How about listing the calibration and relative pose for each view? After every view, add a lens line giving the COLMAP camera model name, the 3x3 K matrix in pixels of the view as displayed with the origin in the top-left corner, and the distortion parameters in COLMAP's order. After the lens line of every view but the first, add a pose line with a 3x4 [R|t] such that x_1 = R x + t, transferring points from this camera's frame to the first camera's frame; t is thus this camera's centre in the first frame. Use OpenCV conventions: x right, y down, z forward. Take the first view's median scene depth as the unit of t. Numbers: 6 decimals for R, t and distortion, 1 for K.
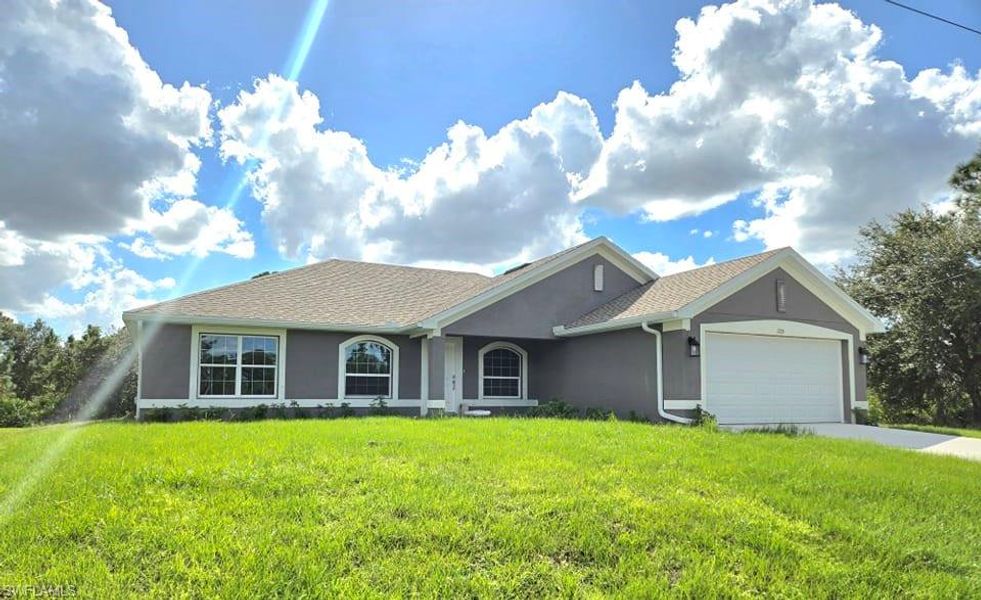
lens RADIAL K [[758.3, 0, 490.5], [0, 758.3, 300.0], [0, 0, 1]] dist [0.000168, -0.000003]
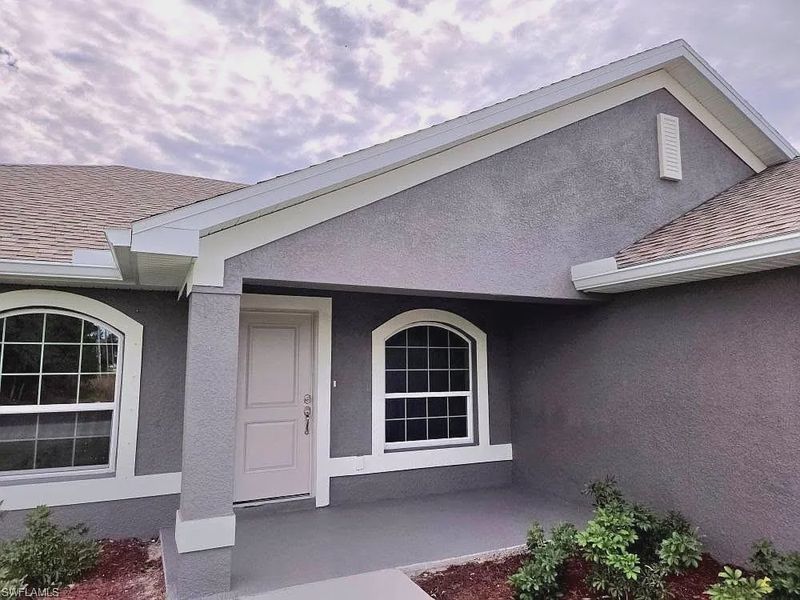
lens RADIAL K [[505.2, 0, 400.0], [0, 505.2, 300.0], [0, 0, 1]] dist [-0.000647, -0.000204]
pose [[0.999696, -0.008147, -0.023265, 0.005640], [0.008543, 0.999820, 0.016958, 0.045017], [0.023123, -0.017151, 0.999585, 0.726065]]
